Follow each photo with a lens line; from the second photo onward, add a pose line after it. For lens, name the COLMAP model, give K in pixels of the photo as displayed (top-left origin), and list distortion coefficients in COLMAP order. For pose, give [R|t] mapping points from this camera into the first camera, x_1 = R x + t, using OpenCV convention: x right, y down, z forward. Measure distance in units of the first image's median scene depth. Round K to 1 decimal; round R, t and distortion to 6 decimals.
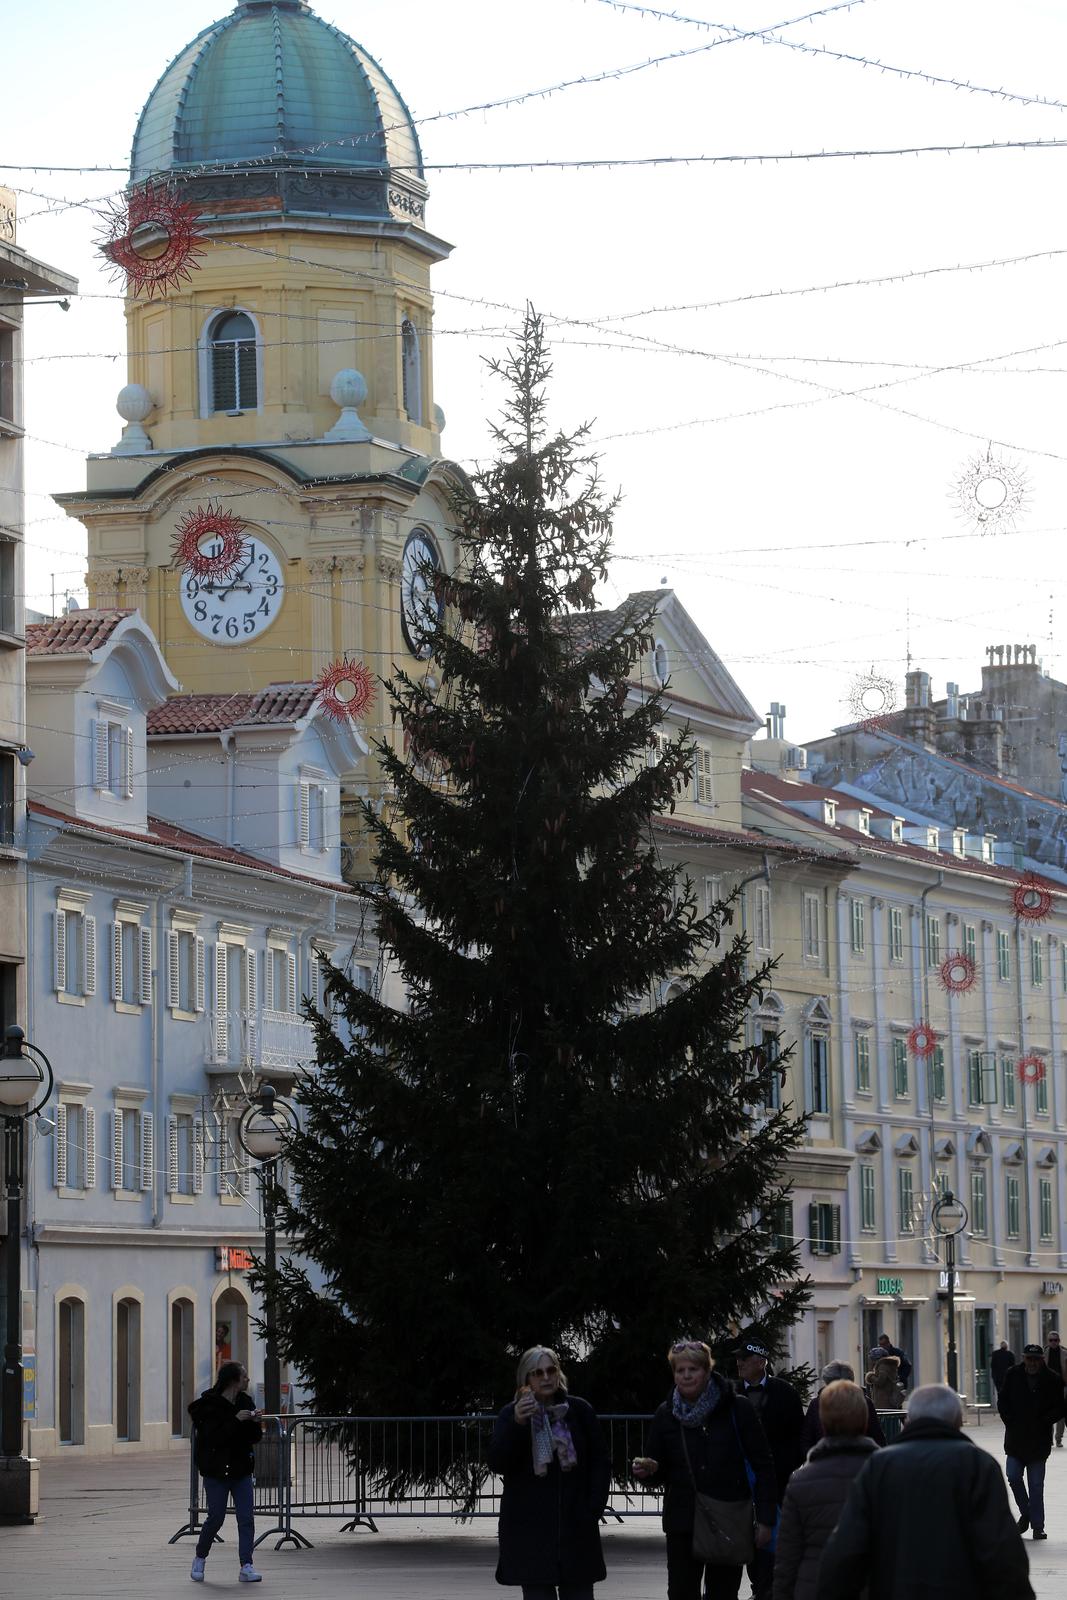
lens RADIAL K [[6160.4, 0, 511.3], [0, 6160.4, 824.4], [0, 0, 1]] dist [0.484867, 1.862933]
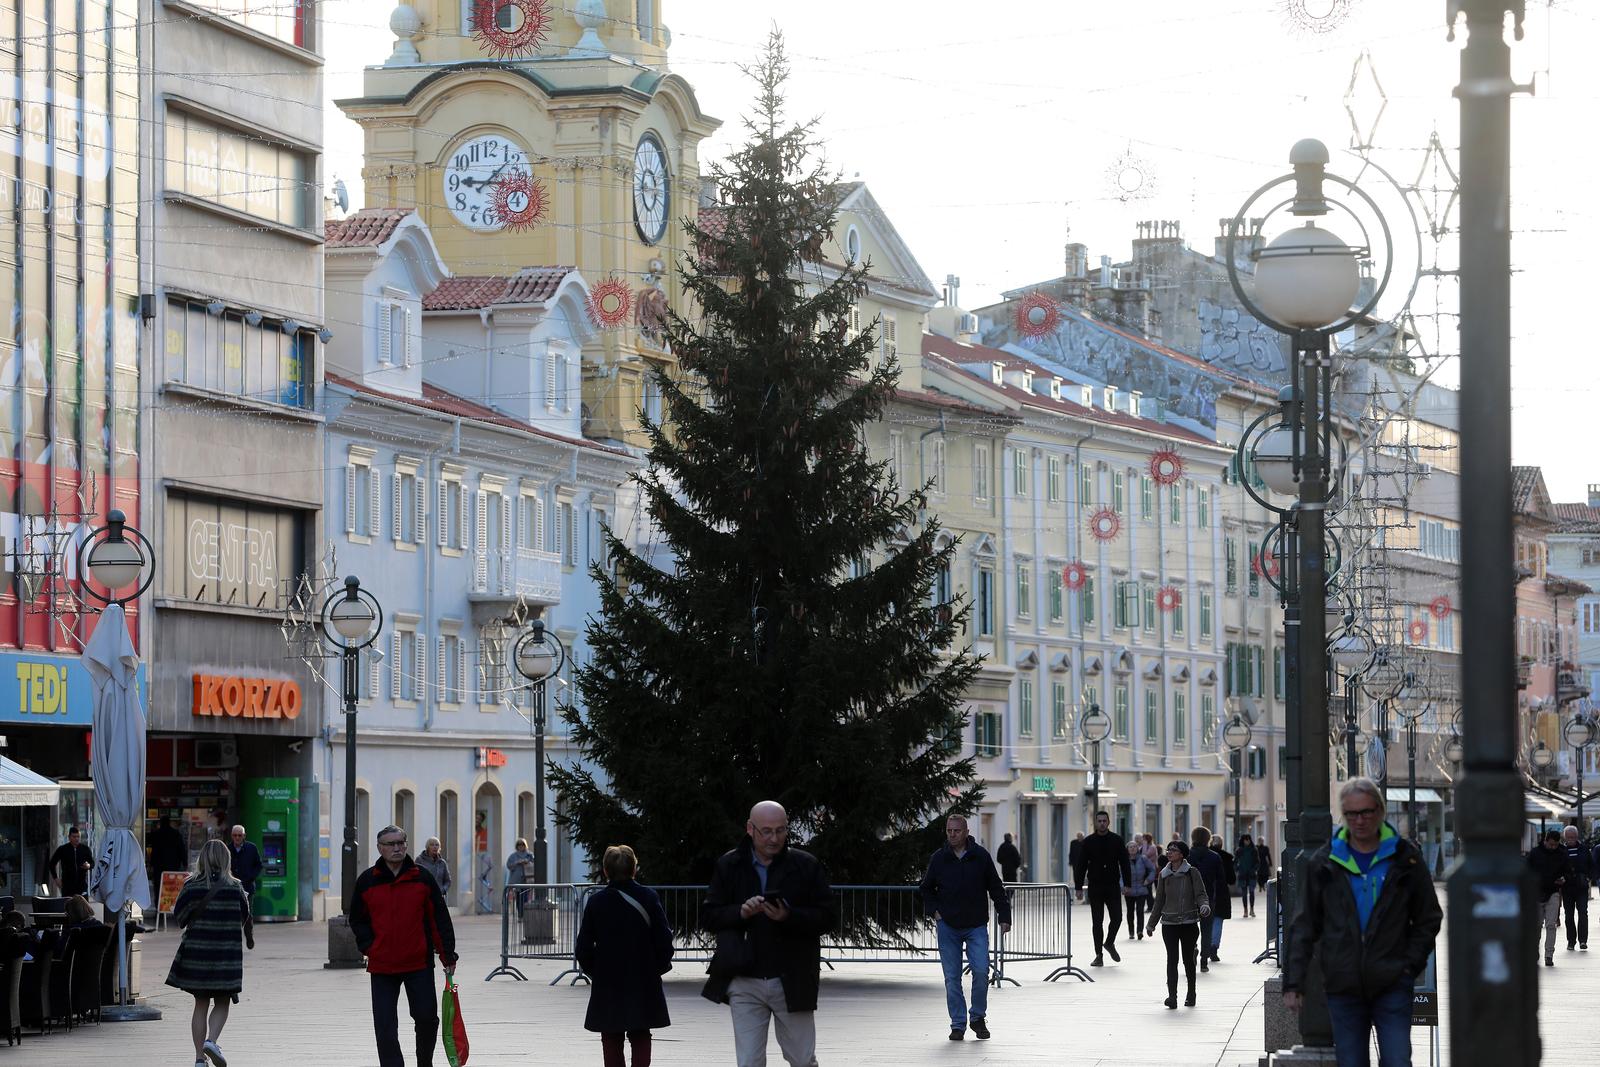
lens RADIAL K [[6160.4, 0, 800.0], [0, 6160.4, 533.5], [0, 0, 1]] dist [0.484867, 1.862933]
pose [[0.999723, 0.010265, 0.021159, -0.011565], [-0.011010, 0.999312, 0.035402, -0.015600], [-0.020781, -0.035626, 0.999149, -0.186847]]
